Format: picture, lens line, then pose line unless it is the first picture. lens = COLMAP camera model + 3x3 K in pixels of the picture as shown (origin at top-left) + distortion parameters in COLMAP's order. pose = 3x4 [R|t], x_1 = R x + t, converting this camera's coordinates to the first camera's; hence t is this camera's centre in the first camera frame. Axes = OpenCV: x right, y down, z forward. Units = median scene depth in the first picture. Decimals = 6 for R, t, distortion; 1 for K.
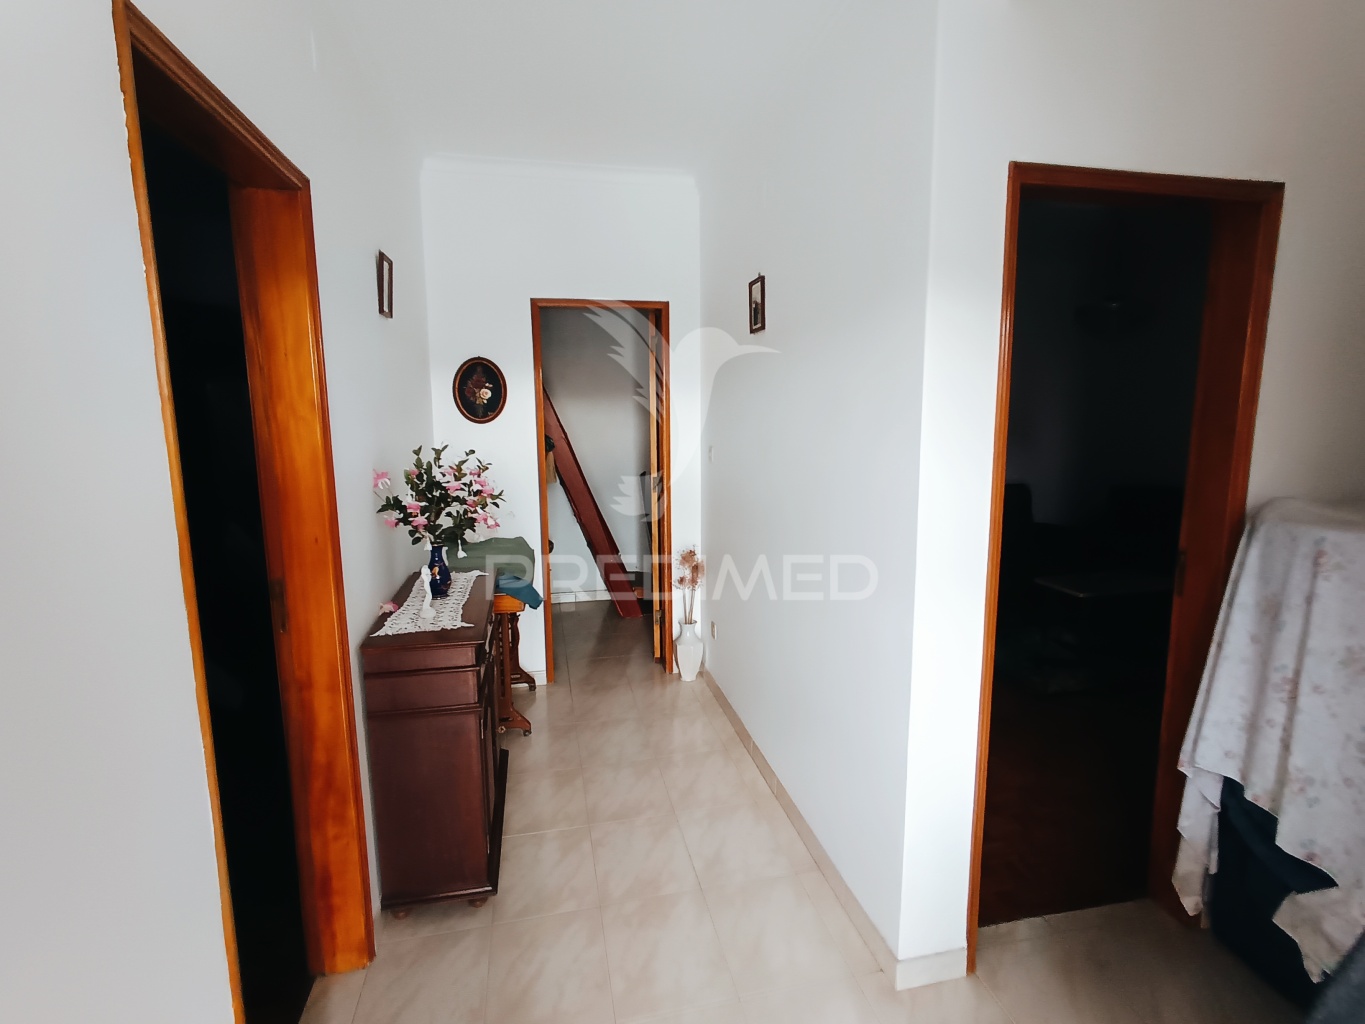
lens RADIAL K [[685.3, 0, 682.5], [0, 685.3, 512.0], [0, 0, 1]] dist [0.003160, 0.000262]
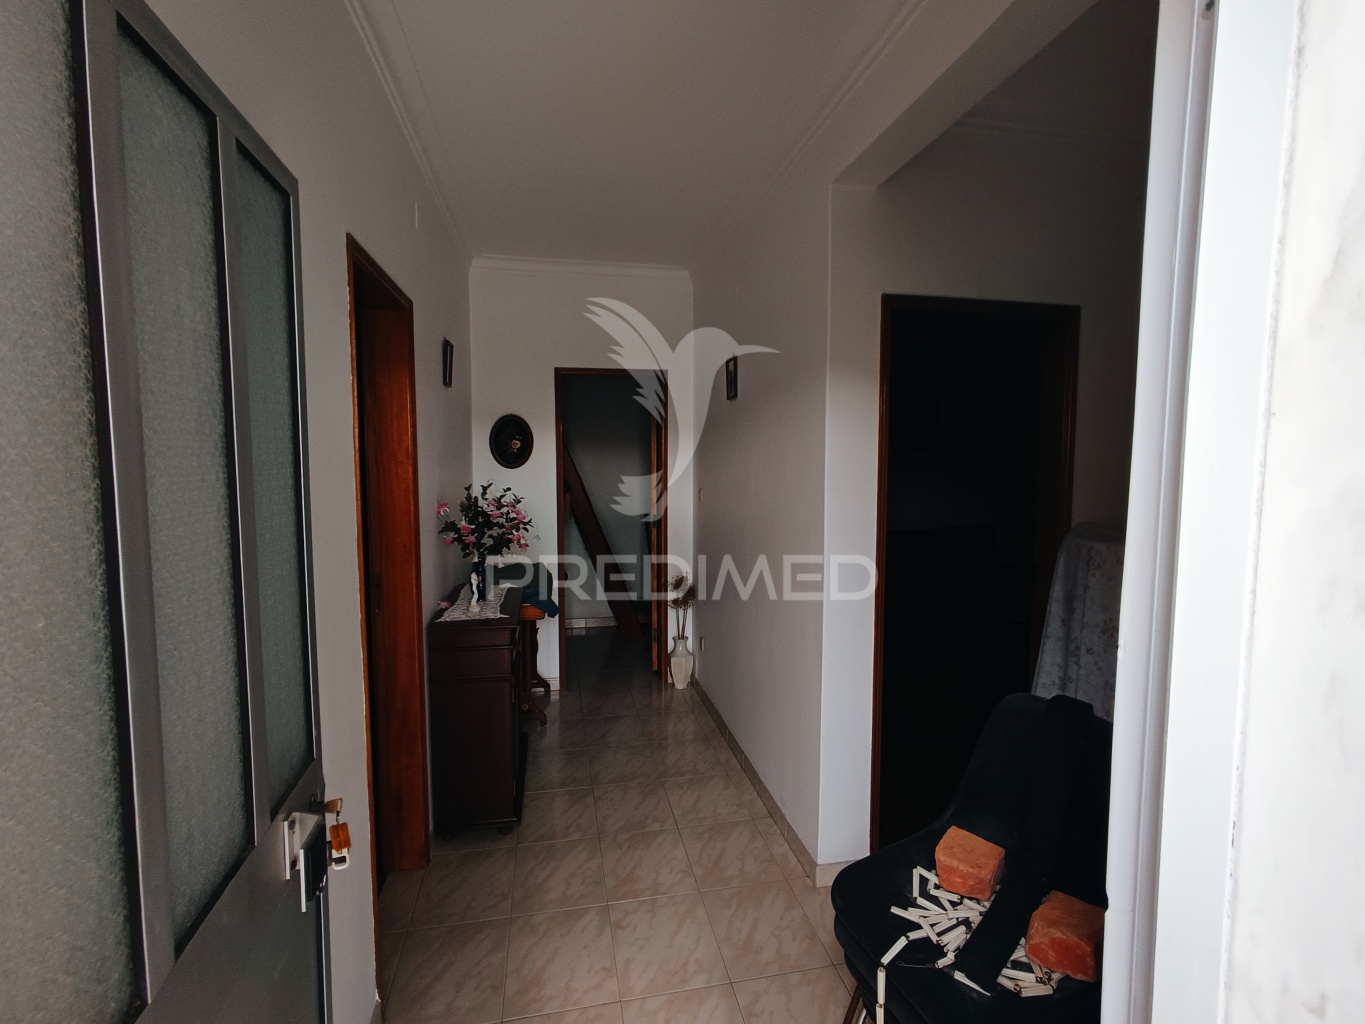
lens RADIAL K [[702.5, 0, 682.5], [0, 702.5, 512.0], [0, 0, 1]] dist [-0.002392, -0.000176]
pose [[0.999692, 0.009853, -0.022799, 0.054814], [-0.011504, 0.997233, -0.073438, 0.050805], [0.022012, 0.073678, 0.997039, -0.326014]]
